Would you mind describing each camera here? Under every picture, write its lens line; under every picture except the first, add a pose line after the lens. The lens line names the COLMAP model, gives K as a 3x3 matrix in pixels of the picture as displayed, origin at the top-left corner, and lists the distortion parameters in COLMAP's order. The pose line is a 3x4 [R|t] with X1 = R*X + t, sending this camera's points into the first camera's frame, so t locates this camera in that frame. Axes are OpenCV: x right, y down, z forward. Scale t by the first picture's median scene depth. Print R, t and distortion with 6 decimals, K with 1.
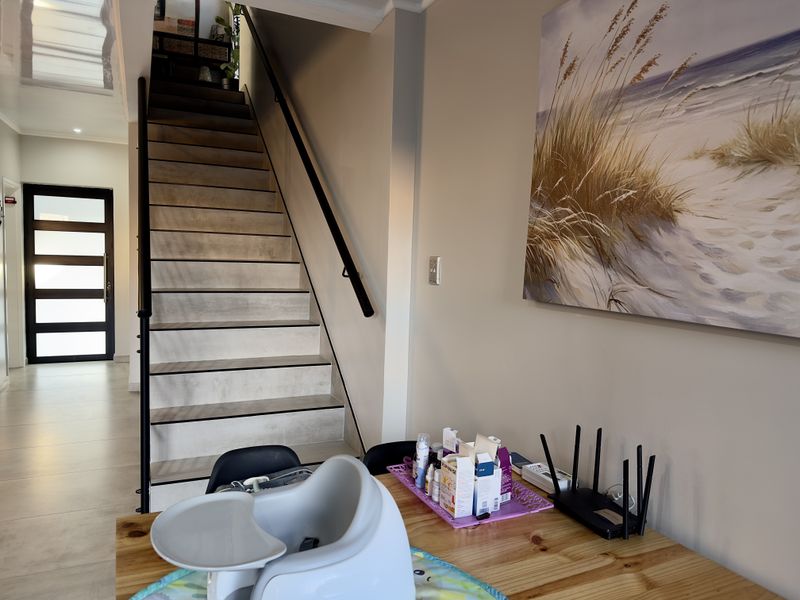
lens RADIAL K [[558.7, 0, 384.1], [0, 558.7, 297.4], [0, 0, 1]] dist [0.053369, -0.048902]
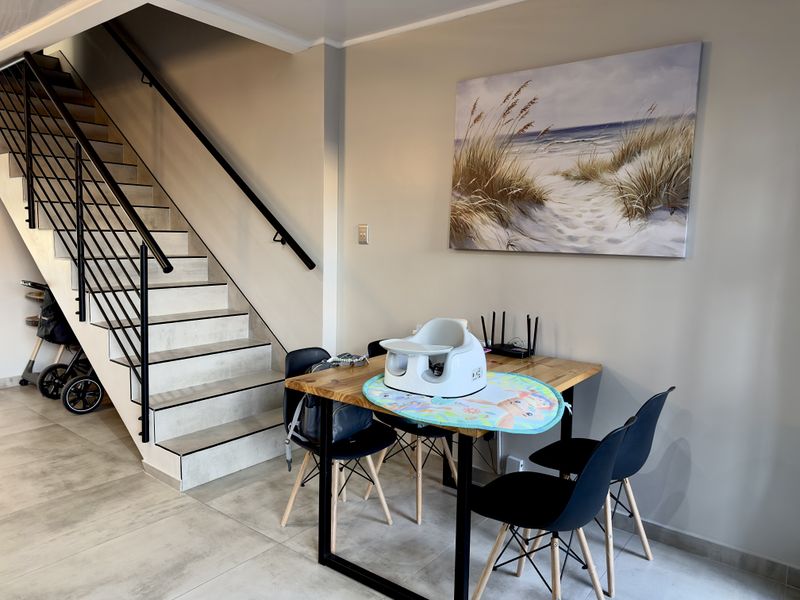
lens RADIAL K [[558.7, 0, 375.1], [0, 558.7, 304.3], [0, 0, 1]] dist [0.053369, -0.048902]
pose [[0.892651, -0.061234, 0.446570, -0.876250], [0.037785, 0.997408, 0.061236, 0.072490], [-0.449162, -0.037789, 0.892651, -0.518965]]
